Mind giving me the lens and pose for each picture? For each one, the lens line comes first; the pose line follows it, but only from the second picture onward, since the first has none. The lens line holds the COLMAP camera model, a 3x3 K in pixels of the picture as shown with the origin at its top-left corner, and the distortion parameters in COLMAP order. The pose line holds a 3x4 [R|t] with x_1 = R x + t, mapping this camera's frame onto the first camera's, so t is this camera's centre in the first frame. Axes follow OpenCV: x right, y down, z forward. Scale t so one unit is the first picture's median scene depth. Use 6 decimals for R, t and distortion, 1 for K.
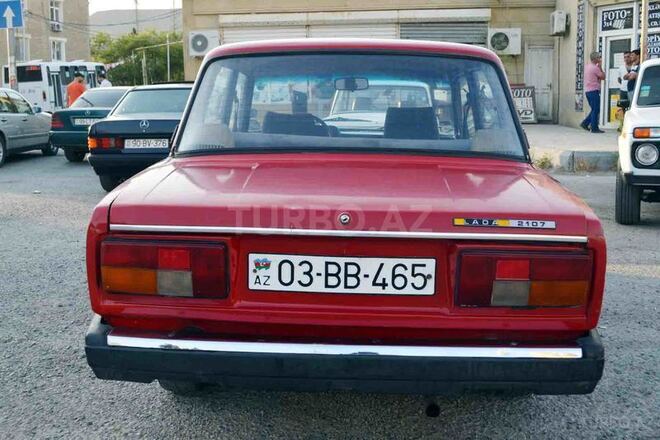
lens RADIAL K [[696.3, 0, 329.7], [0, 696.3, 219.2], [0, 0, 1]] dist [-0.007411, 0.000000]
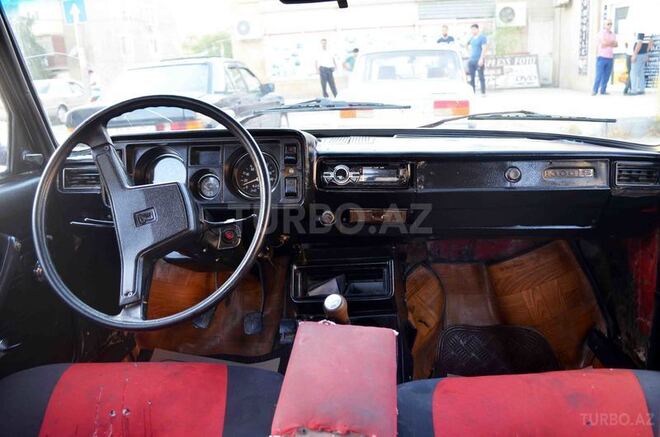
lens RADIAL K [[509.4, 0, 331.2], [0, 509.4, 219.6], [0, 0, 1]] dist [-0.046280, -0.002868]
pose [[0.997600, -0.024307, -0.064841, 0.005034], [0.031224, 0.993671, 0.107903, -0.022535], [0.061808, -0.109669, 0.992045, 0.138946]]
